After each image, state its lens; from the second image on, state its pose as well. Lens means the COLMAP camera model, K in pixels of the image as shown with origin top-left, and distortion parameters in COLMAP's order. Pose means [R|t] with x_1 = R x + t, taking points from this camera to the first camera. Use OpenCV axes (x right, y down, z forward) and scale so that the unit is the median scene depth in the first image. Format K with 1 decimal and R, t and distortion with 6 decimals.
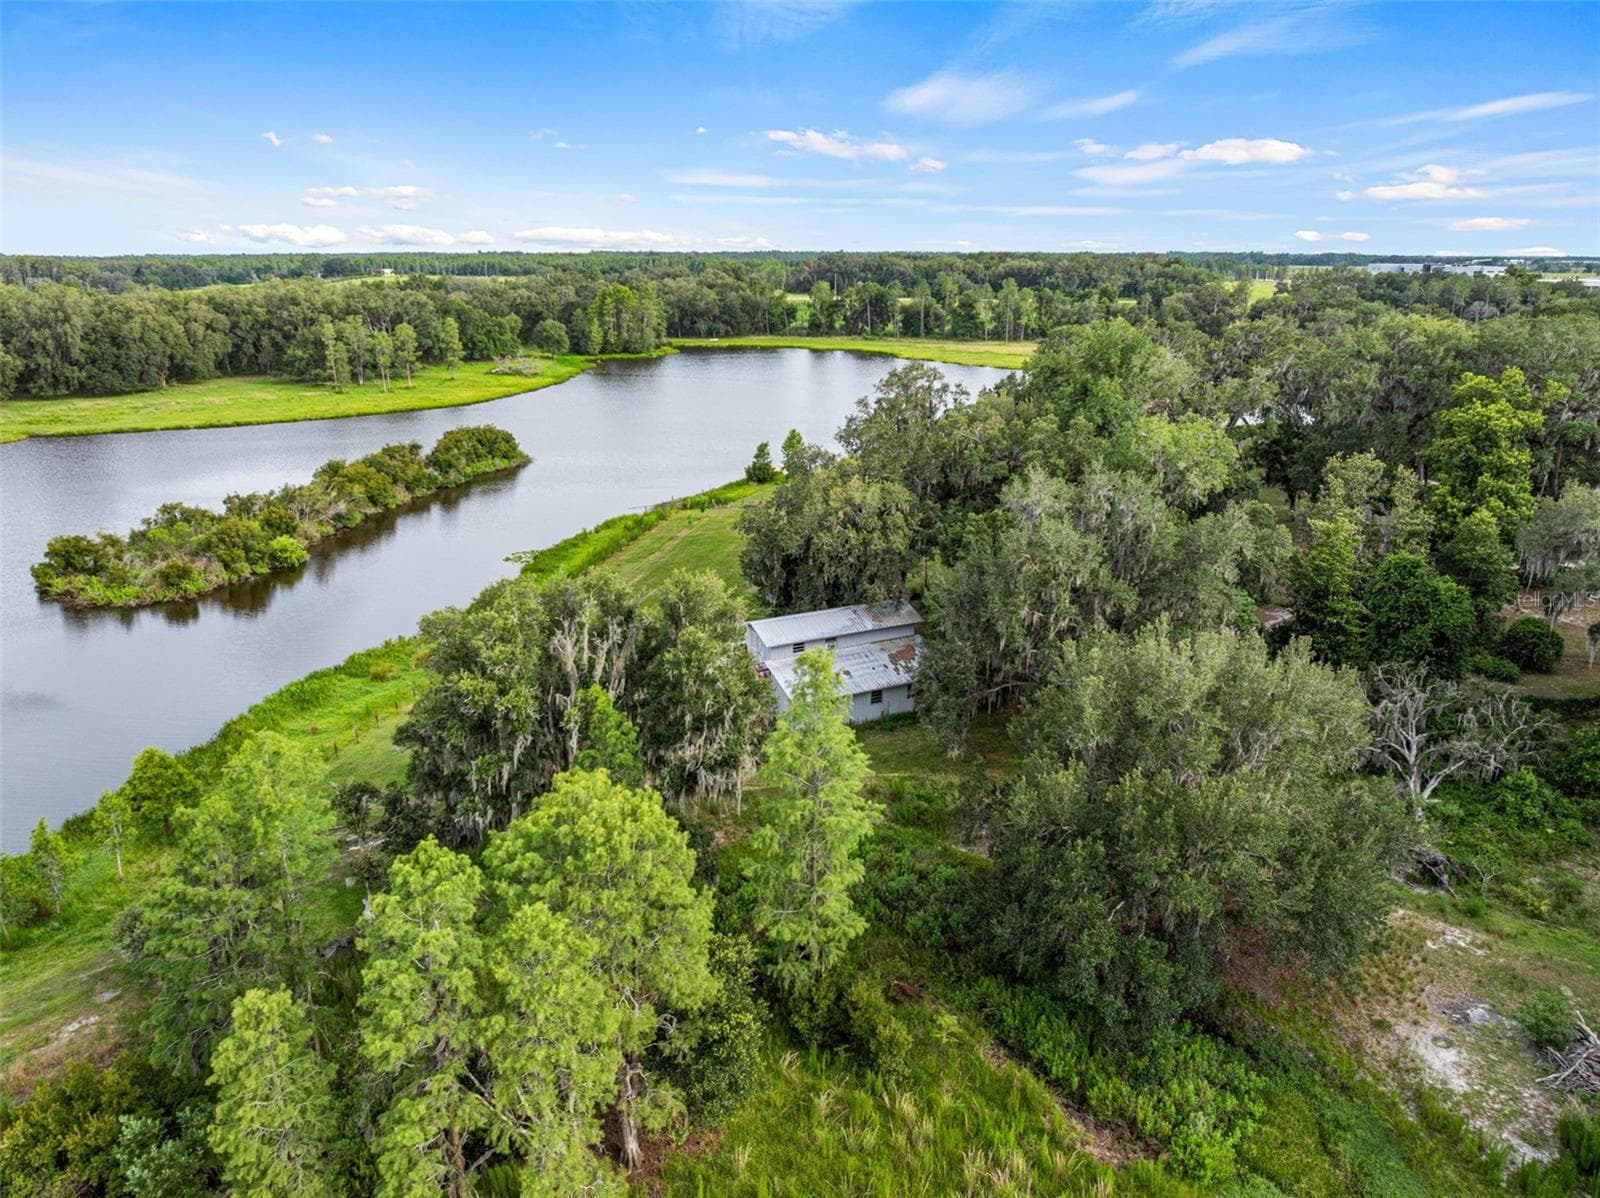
lens RADIAL K [[1125.2, 0, 803.4], [0, 1125.2, 573.5], [0, 0, 1]] dist [-0.031841, -0.001561]
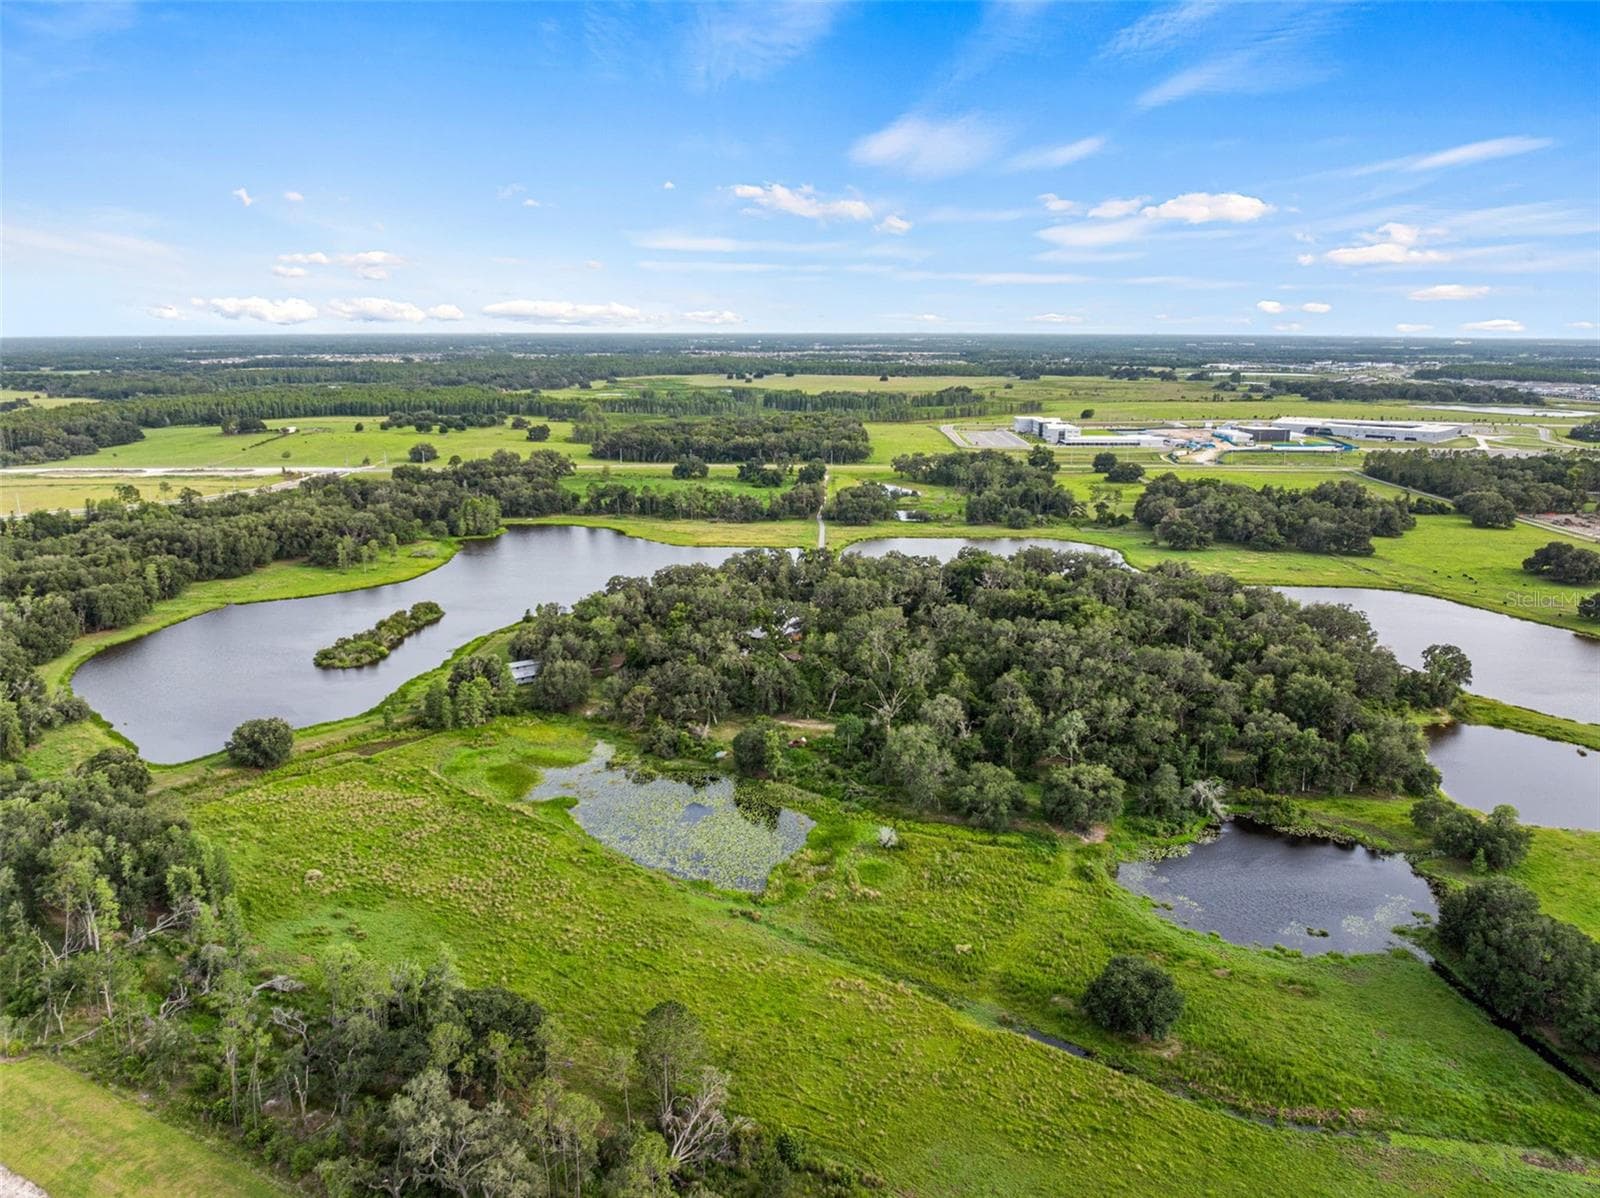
lens RADIAL K [[1139.7, 0, 800.0], [0, 1139.7, 599.0], [0, 0, 1]] dist [-0.034062, -0.001966]
pose [[0.992691, -0.025633, 0.117929, 0.302067], [0.030522, 0.998740, -0.039841, -0.000664], [-0.116759, 0.043149, 0.992222, -1.930158]]
